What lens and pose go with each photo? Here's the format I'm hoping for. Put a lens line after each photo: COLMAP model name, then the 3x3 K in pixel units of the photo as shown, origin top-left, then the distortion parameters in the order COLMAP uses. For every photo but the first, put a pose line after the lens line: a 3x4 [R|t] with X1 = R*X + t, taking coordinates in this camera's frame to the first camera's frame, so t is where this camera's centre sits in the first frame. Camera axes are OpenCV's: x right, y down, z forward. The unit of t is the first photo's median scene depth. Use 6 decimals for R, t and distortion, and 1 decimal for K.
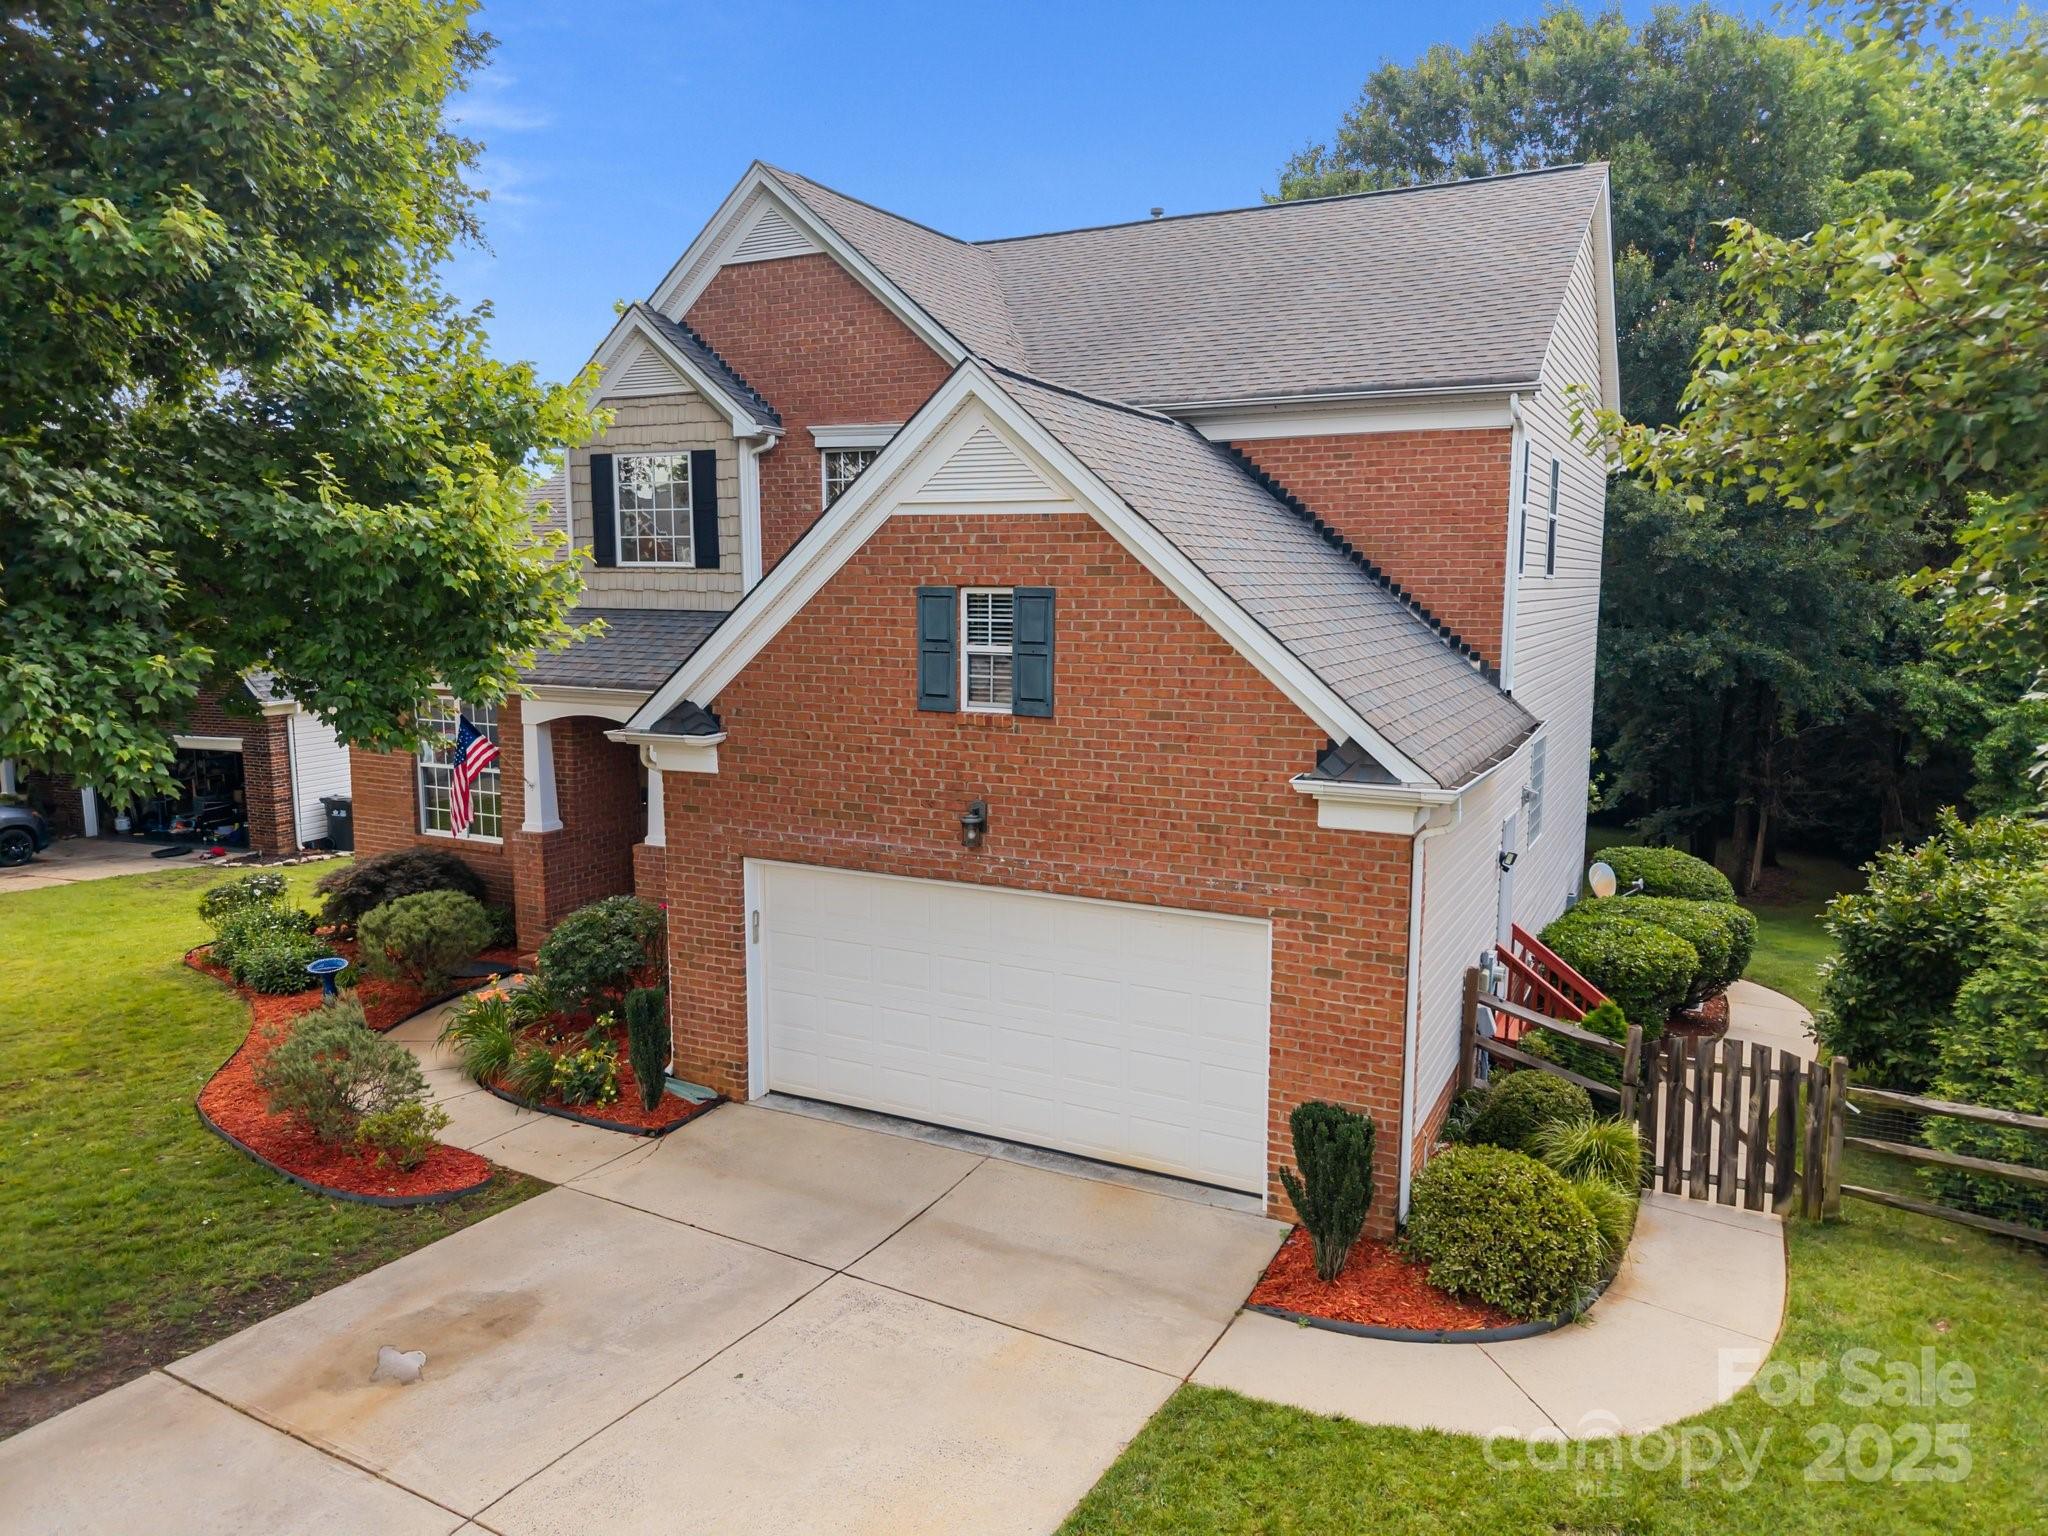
lens RADIAL K [[1394.3, 0, 1023.5], [0, 1394.3, 775.6], [0, 0, 1]] dist [0.008008, -0.009031]
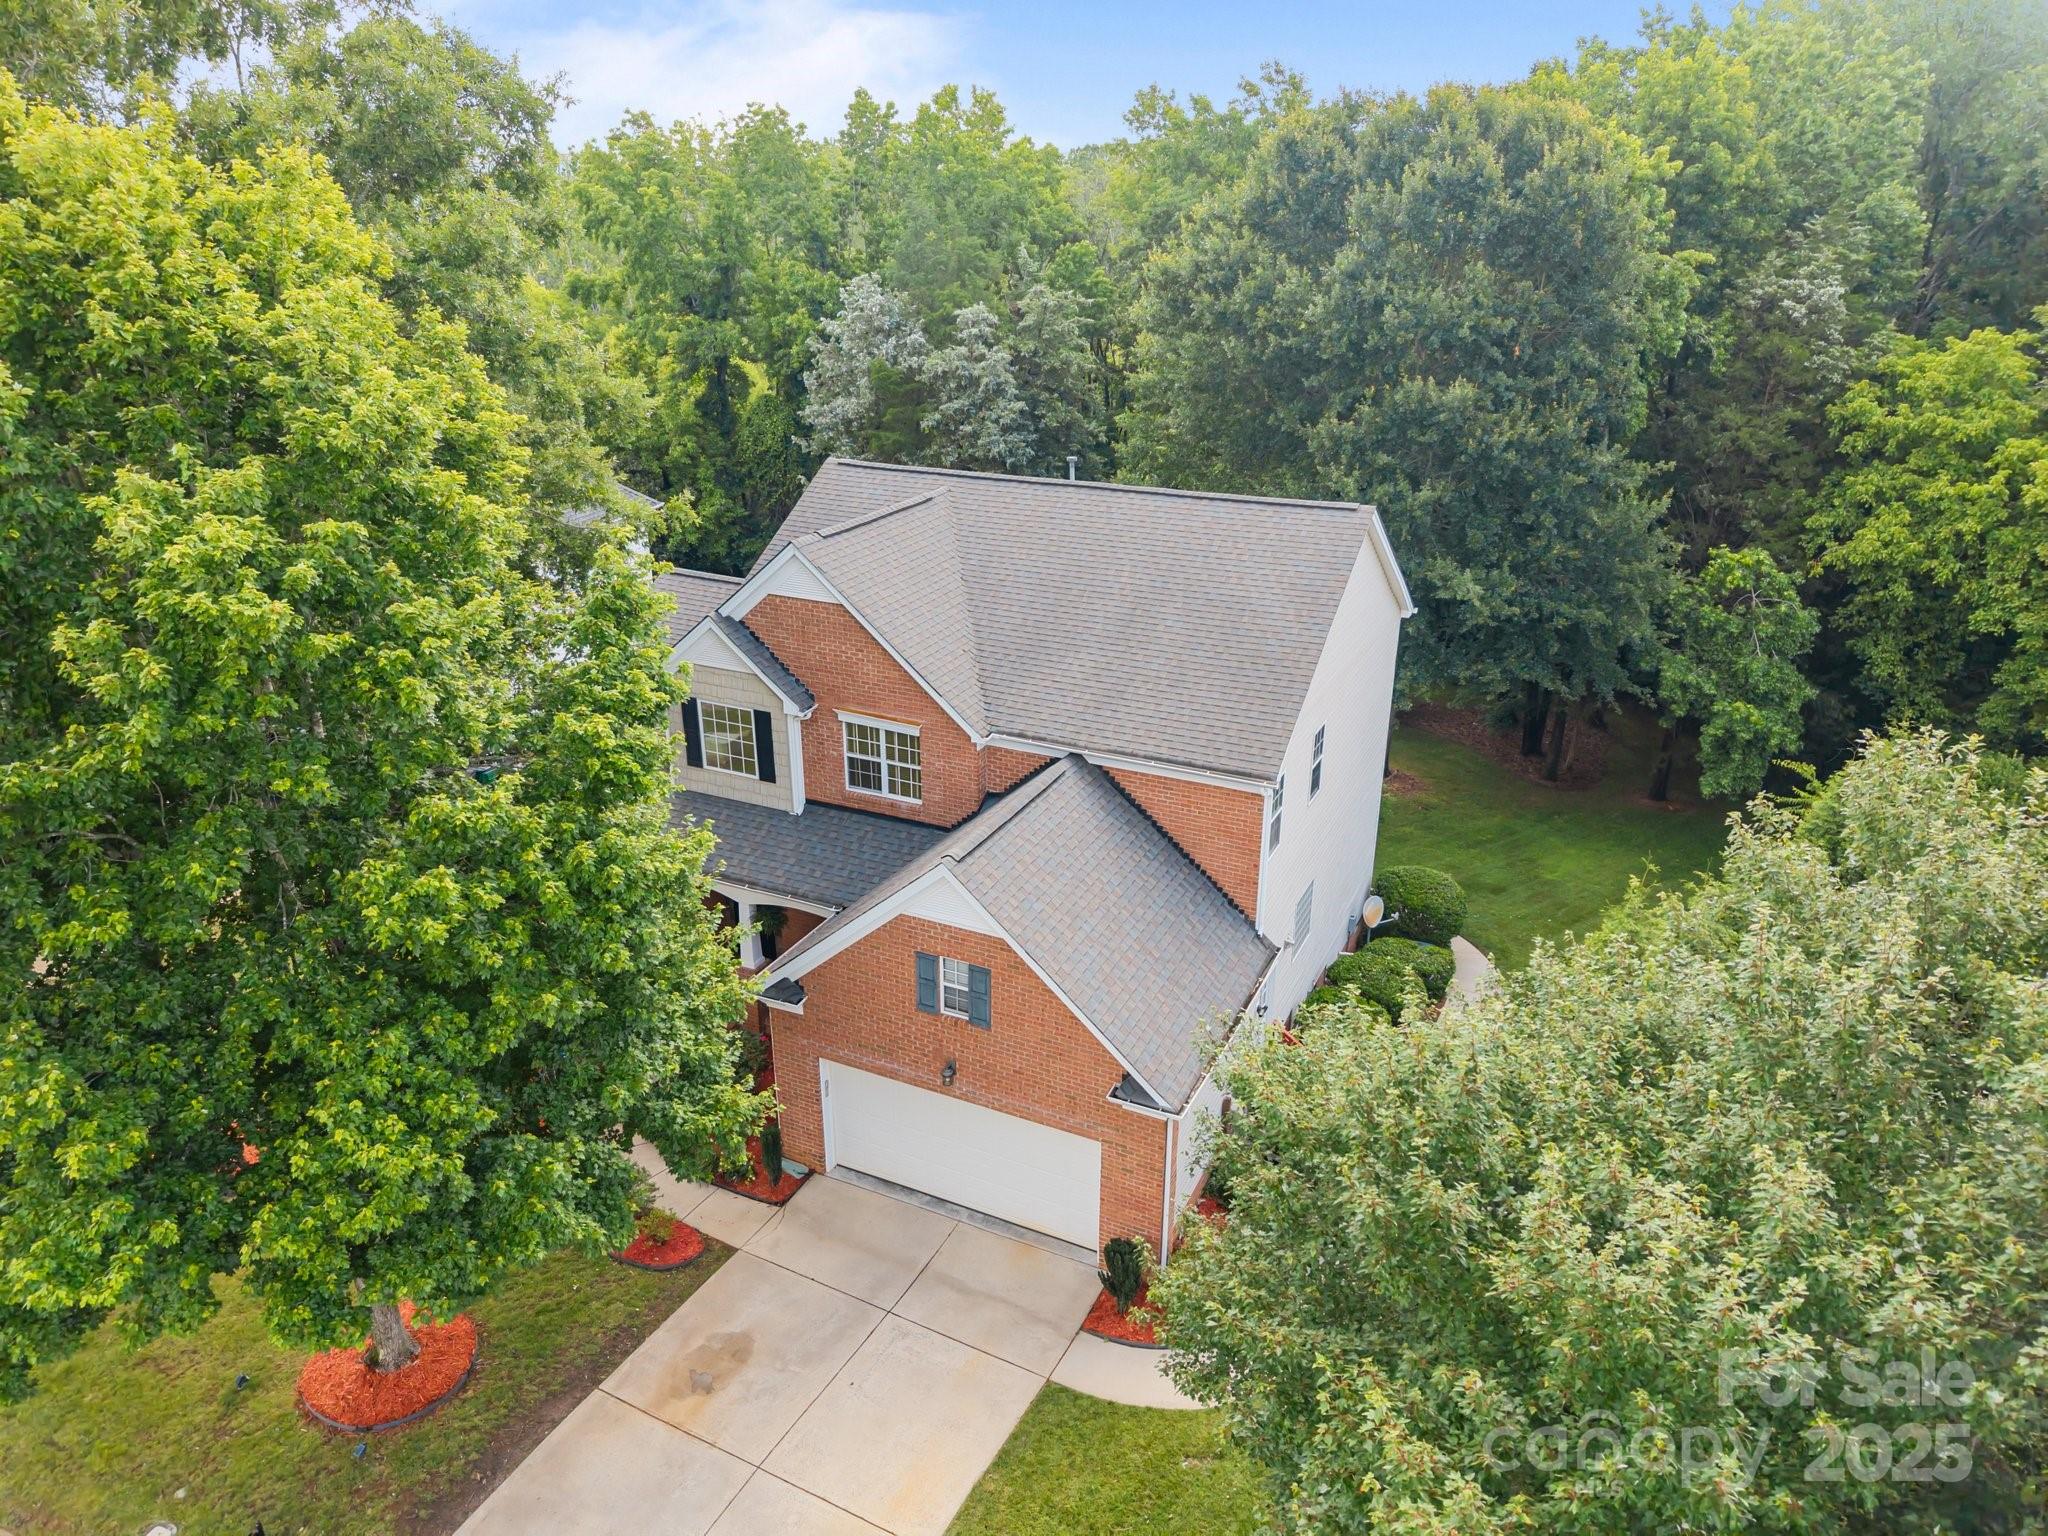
lens RADIAL K [[1394.3, 0, 1020.8], [0, 1394.3, 758.0], [0, 0, 1]] dist [0.008008, -0.009031]
pose [[0.999714, -0.011487, 0.020969, 0.027201], [0.006387, 0.973457, 0.228780, -0.815324], [-0.023041, -0.228581, 0.973252, -0.745841]]
